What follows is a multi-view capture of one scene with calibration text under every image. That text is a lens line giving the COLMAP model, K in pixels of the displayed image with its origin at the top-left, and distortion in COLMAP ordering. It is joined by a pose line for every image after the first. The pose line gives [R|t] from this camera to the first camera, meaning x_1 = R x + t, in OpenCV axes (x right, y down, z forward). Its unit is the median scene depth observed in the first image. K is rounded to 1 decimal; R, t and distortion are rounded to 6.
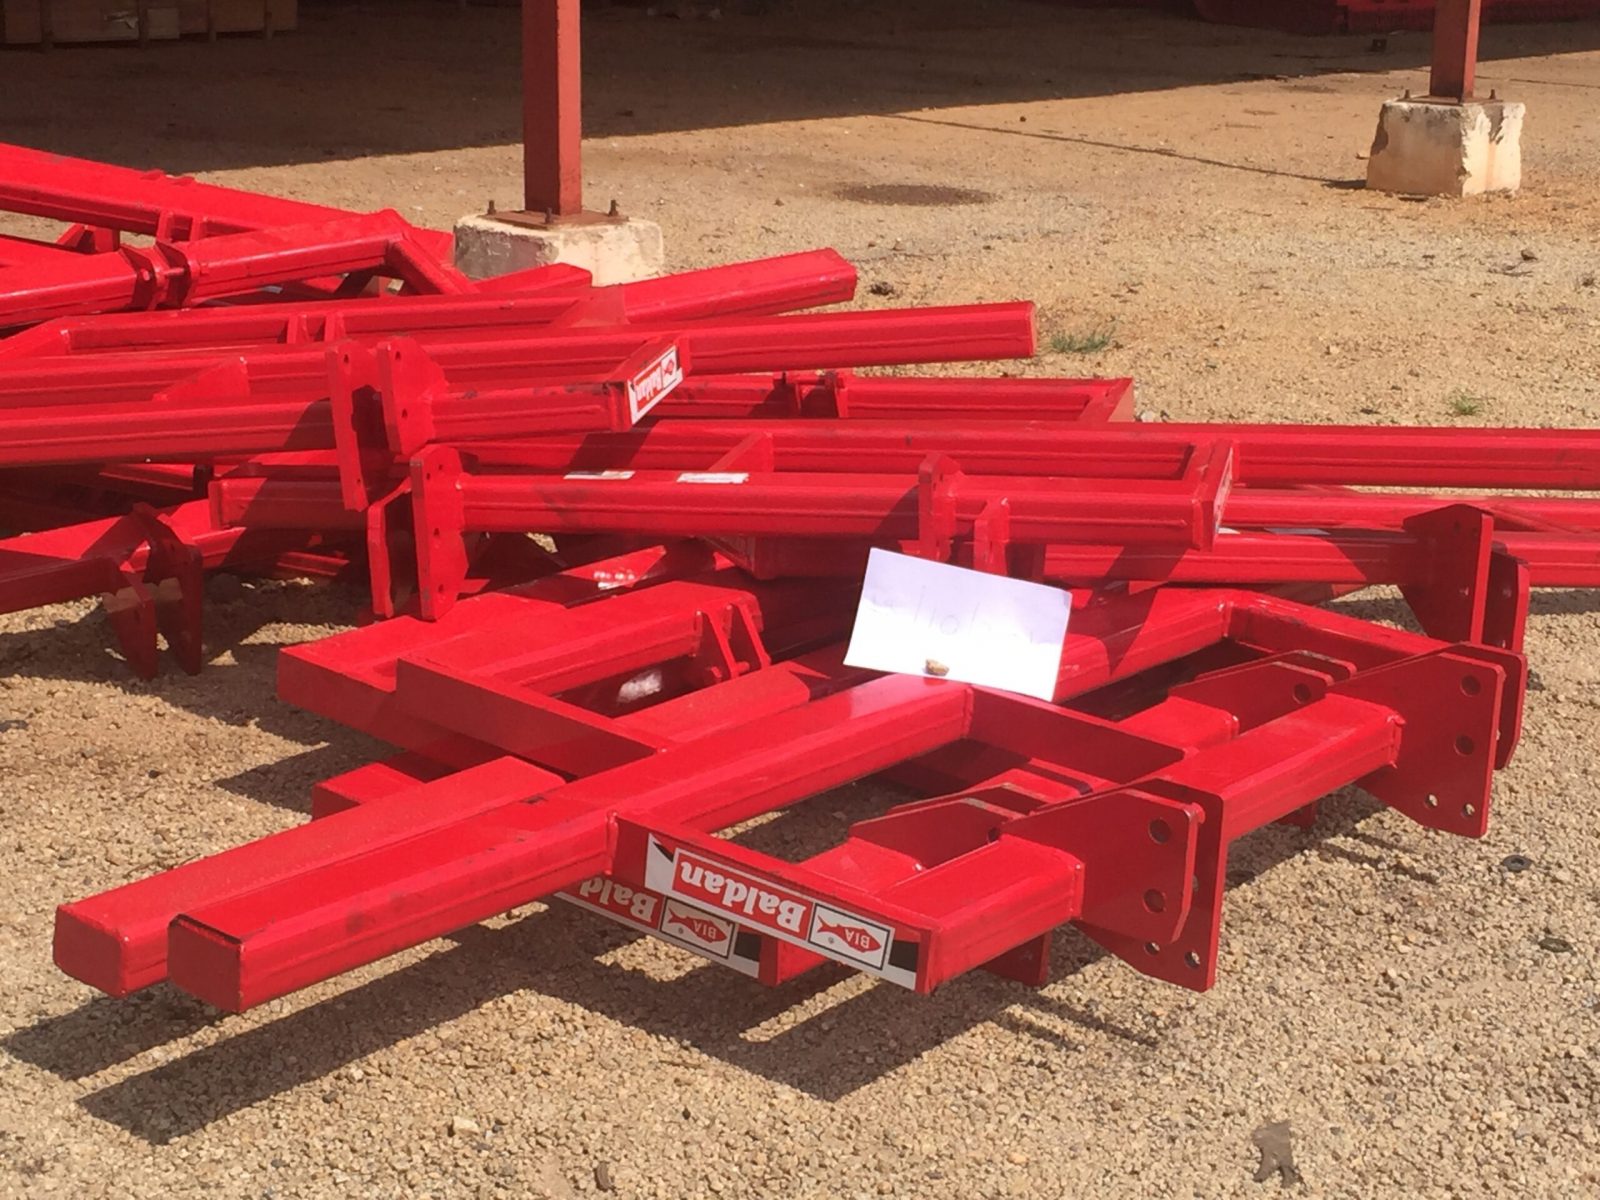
lens RADIAL K [[2829.2, 0, 800.0], [0, 2829.2, 600.0], [0, 0, 1]] dist [0.027050, 0.136089]
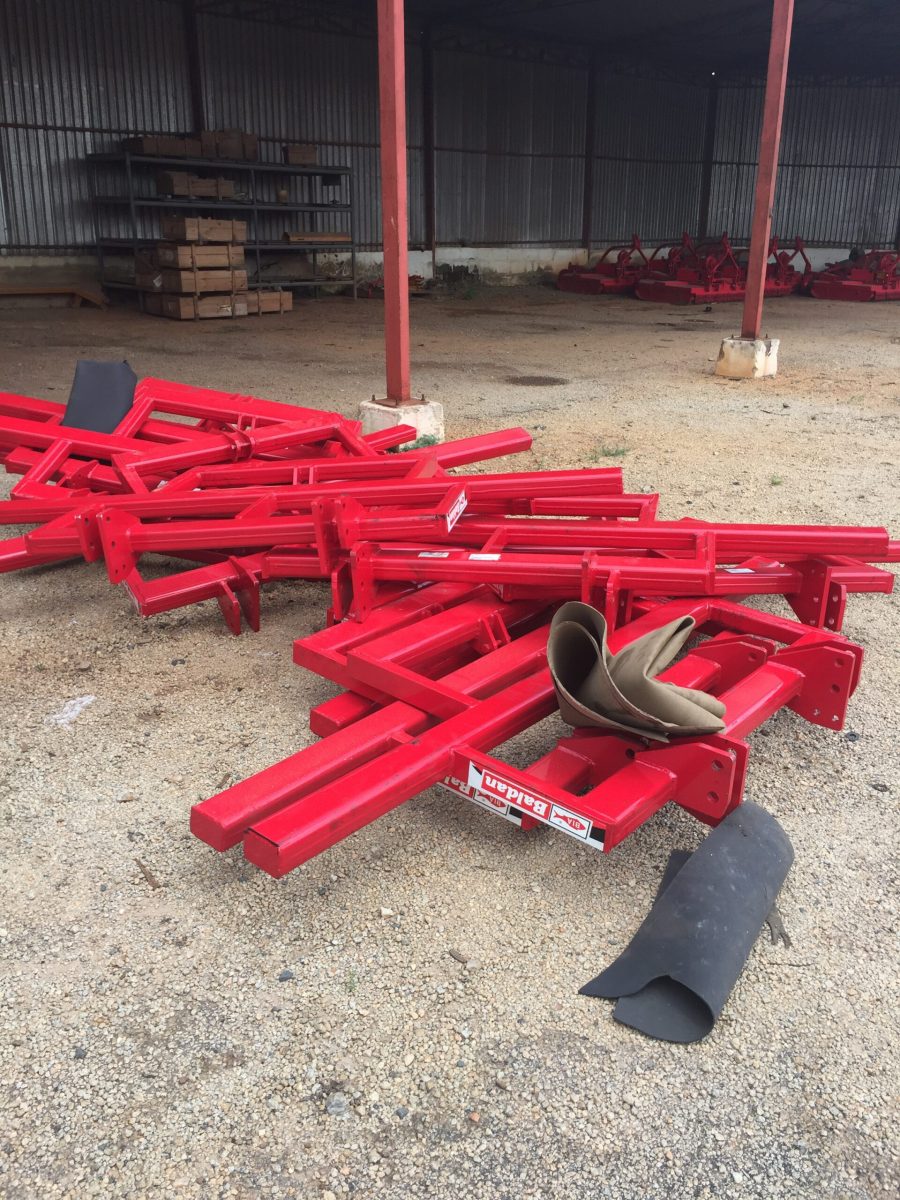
lens RADIAL K [[998.9, 0, 450.0], [0, 998.9, 600.0], [0, 0, 1]] dist [0.082794, -0.114593]
pose [[0.999692, -0.002779, -0.024670, -0.039577], [0.005153, 0.995301, 0.096691, -0.087847], [0.024285, -0.096788, 0.995009, 0.213624]]
